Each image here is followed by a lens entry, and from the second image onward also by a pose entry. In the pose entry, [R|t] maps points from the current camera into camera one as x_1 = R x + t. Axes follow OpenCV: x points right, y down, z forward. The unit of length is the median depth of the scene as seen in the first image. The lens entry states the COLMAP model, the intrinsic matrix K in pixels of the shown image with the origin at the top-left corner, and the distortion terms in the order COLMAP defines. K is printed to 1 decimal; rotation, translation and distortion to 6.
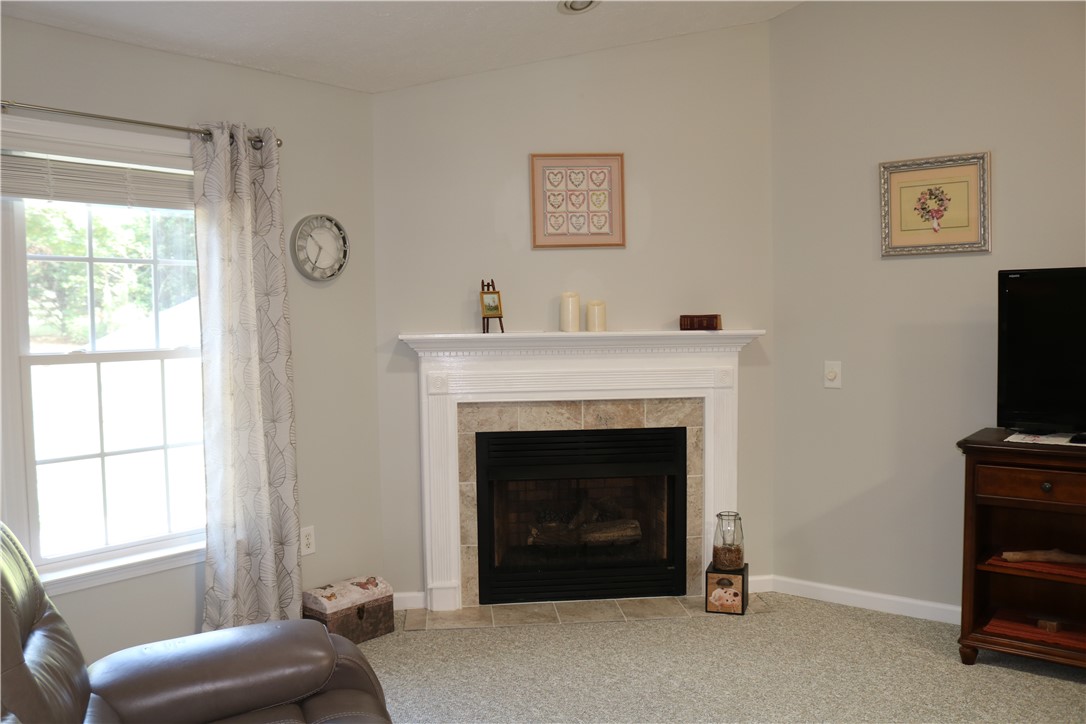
lens RADIAL K [[907.9, 0, 544.0], [0, 907.9, 371.8], [0, 0, 1]] dist [-0.151253, 0.129625]
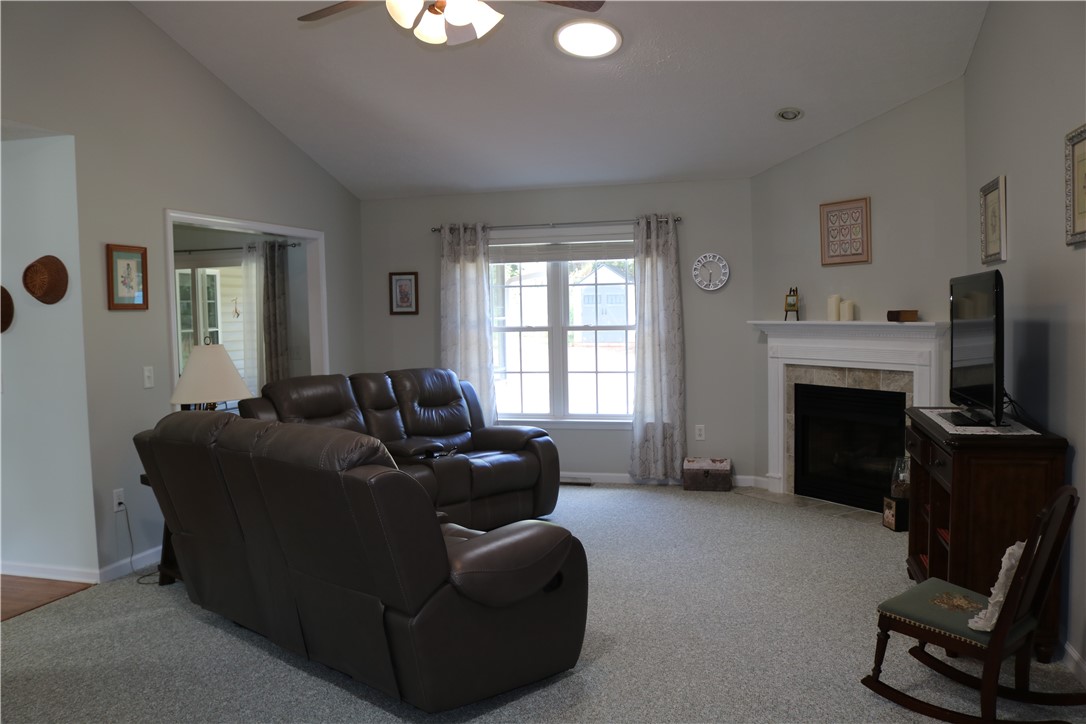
lens RADIAL K [[907.9, 0, 547.0], [0, 907.9, 369.7], [0, 0, 1]] dist [-0.151253, 0.129625]
pose [[0.411518, 0.065884, -0.909017, 1.195934], [-0.043027, 0.997676, 0.052832, -0.021618], [0.910386, 0.017371, 0.413396, -0.045952]]
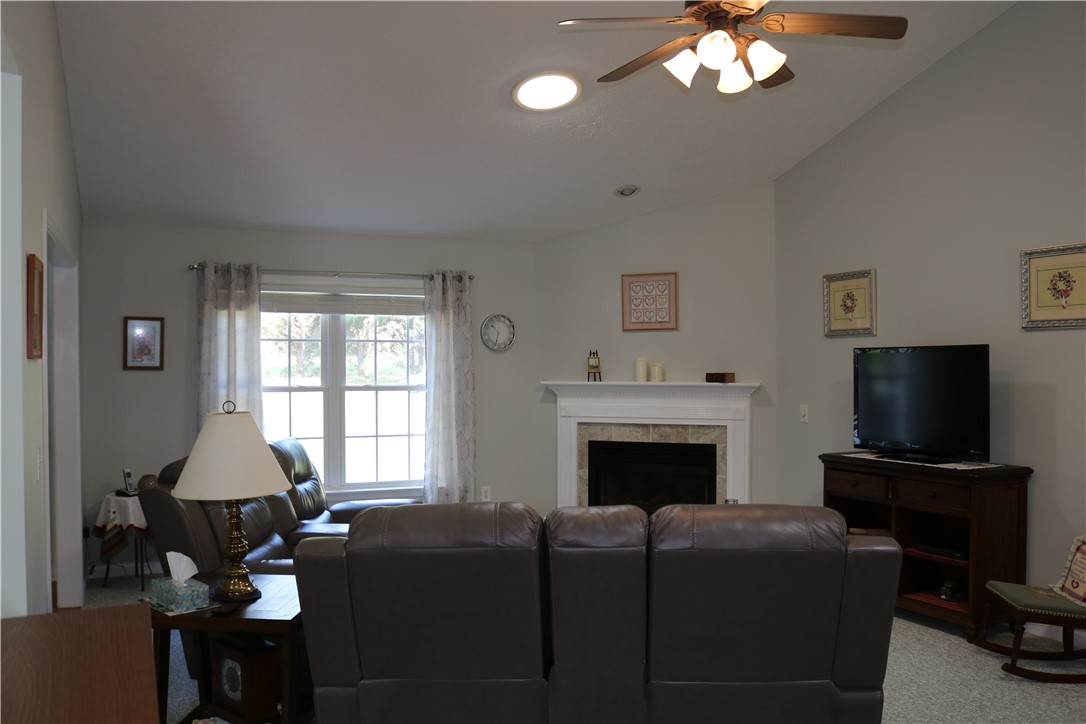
lens RADIAL K [[907.9, 0, 544.5], [0, 907.9, 358.8], [0, 0, 1]] dist [-0.151253, 0.129625]
pose [[0.898080, 0.011867, -0.439672, 0.598465], [-0.039435, 0.997783, -0.053618, 0.009429], [0.438061, 0.065491, 0.896557, -0.559560]]
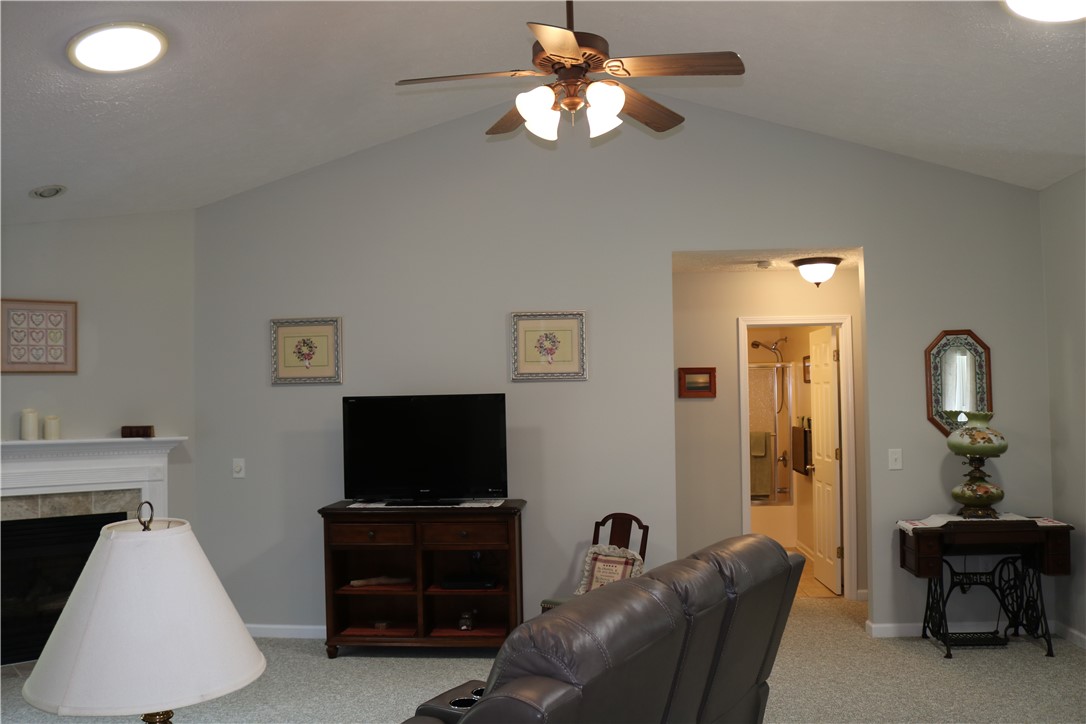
lens RADIAL K [[907.9, 0, 542.6], [0, 907.9, 376.1], [0, 0, 1]] dist [-0.151253, 0.129625]
pose [[0.823783, 0.021251, 0.566507, -0.074981], [0.037751, 0.995023, -0.092221, 0.006373], [-0.565647, 0.097356, 0.818880, -0.410936]]
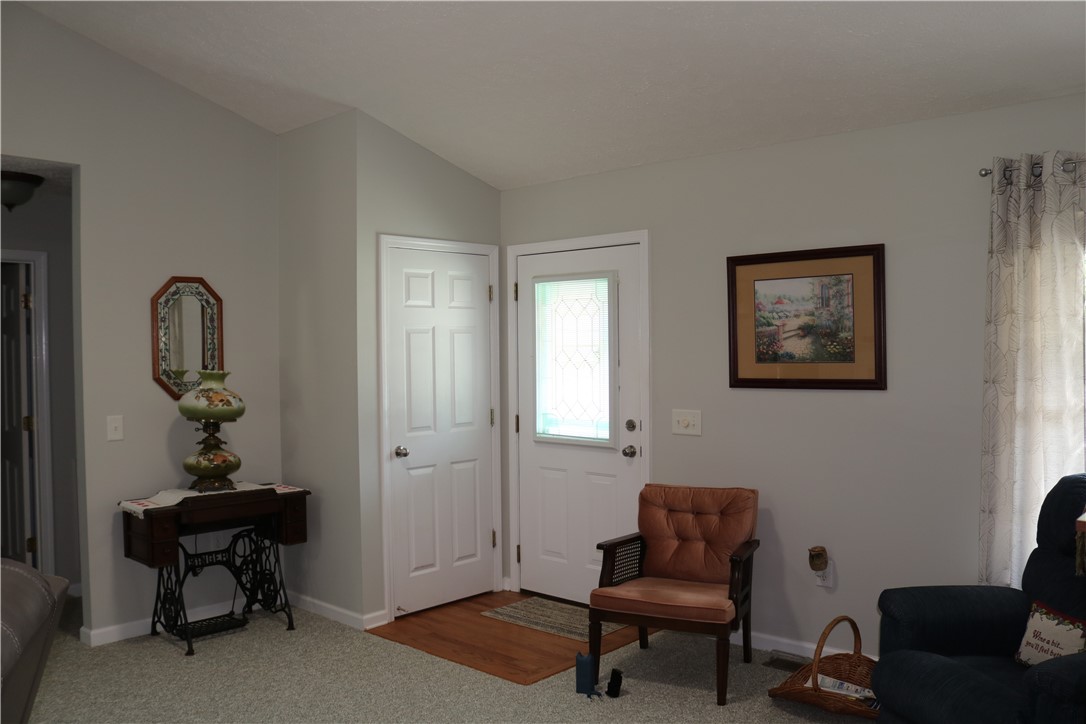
lens RADIAL K [[907.9, 0, 542.5], [0, 907.9, 371.8], [0, 0, 1]] dist [-0.151253, 0.129625]
pose [[0.057214, -0.003241, 0.998357, 0.050912], [0.068970, 0.997618, -0.000713, -0.004581], [-0.995977, 0.068897, 0.057301, -0.208034]]
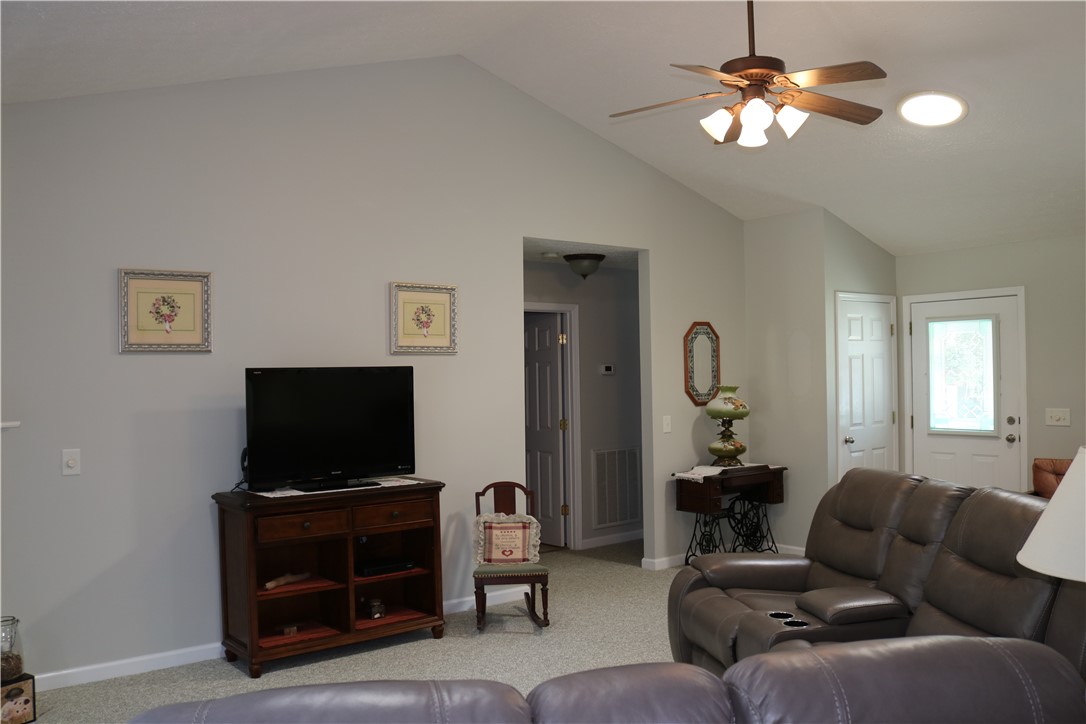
lens RADIAL K [[907.9, 0, 536.6], [0, 907.9, 379.5], [0, 0, 1]] dist [-0.151253, 0.129625]
pose [[0.216999, 0.013915, 0.976073, -0.563472], [0.075232, 0.996686, -0.030934, -0.020793], [-0.973269, 0.080145, 0.215233, 0.248008]]
